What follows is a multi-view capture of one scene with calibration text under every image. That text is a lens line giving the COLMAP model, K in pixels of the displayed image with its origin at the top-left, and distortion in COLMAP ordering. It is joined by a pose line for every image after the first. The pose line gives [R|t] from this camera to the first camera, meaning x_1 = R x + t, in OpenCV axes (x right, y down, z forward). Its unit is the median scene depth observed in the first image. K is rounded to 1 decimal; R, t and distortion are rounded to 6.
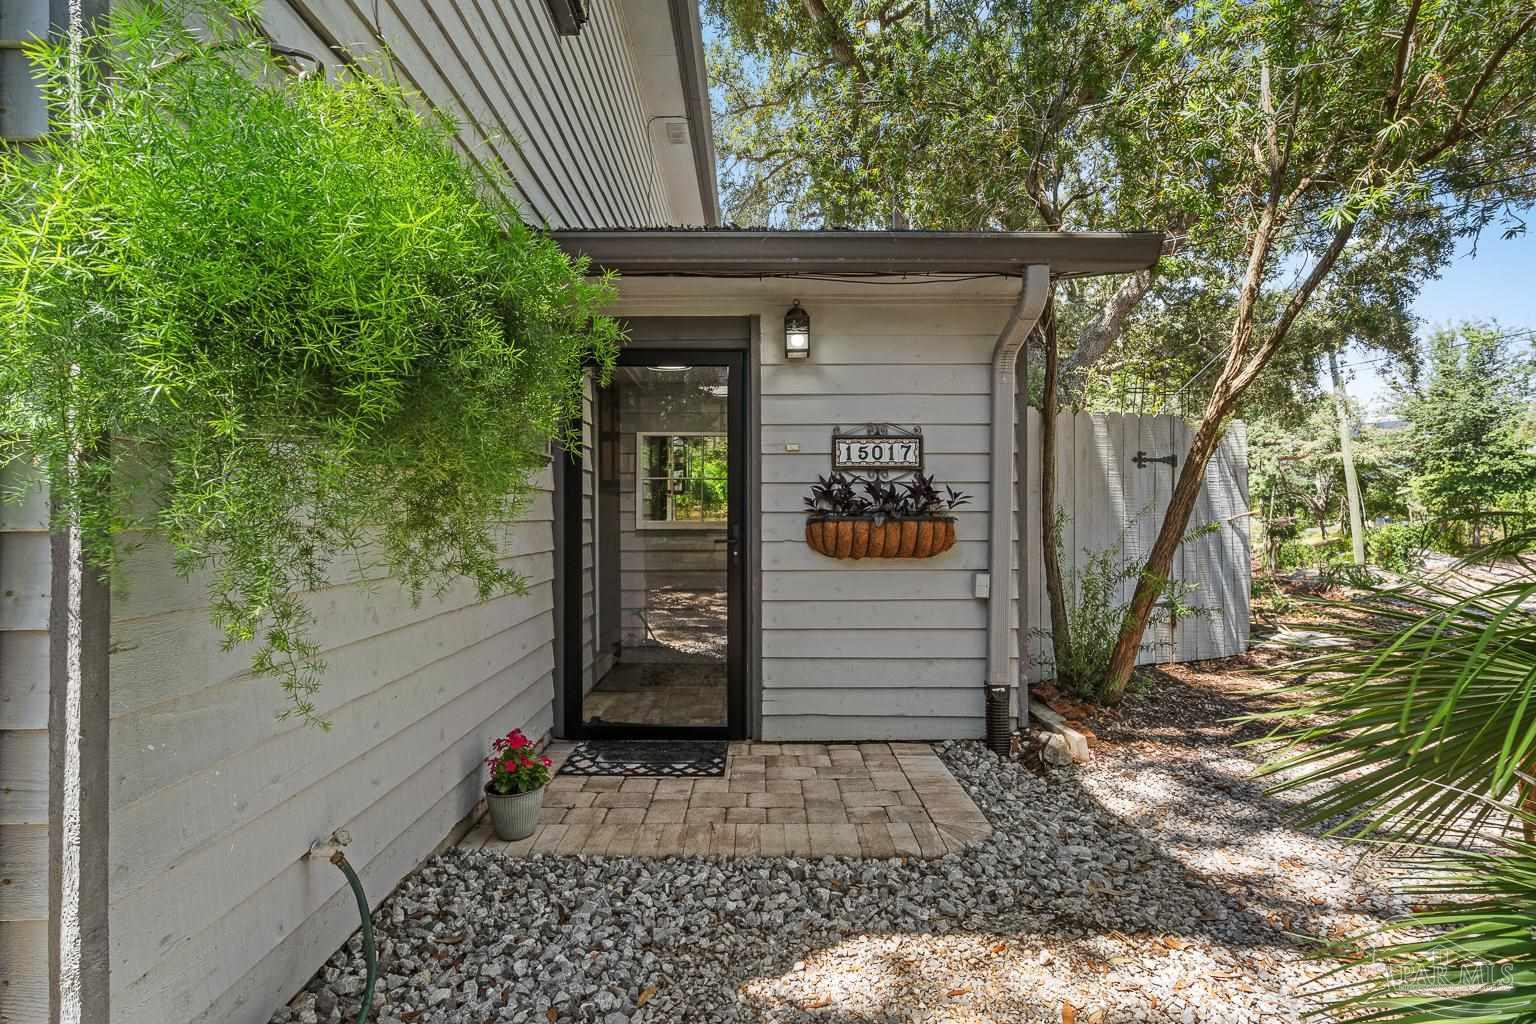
lens RADIAL K [[711.7, 0, 768.0], [0, 711.7, 512.0], [0, 0, 1]] dist [0.059908, 0.000163]
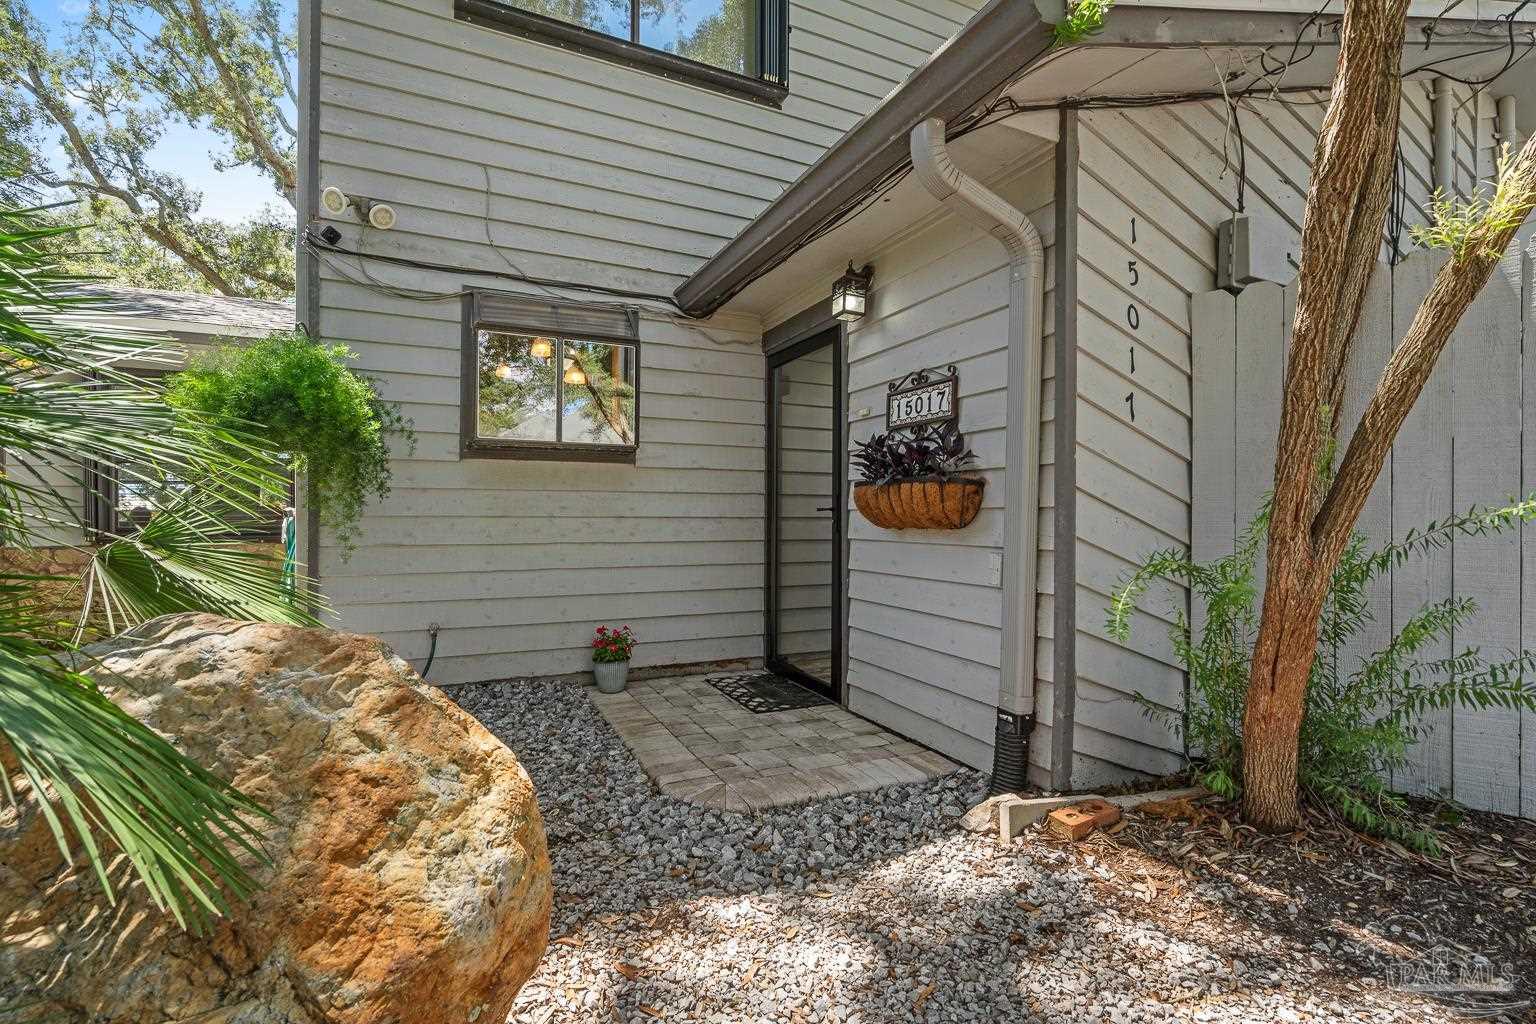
lens RADIAL K [[705.6, 0, 760.7], [0, 705.6, 518.8], [0, 0, 1]] dist [0.001211, 0.000316]
pose [[0.412571, 0.005613, -0.910908, 0.842226], [-0.004278, 0.999982, 0.004224, 0.049287], [0.910916, 0.002154, 0.412587, 0.481978]]
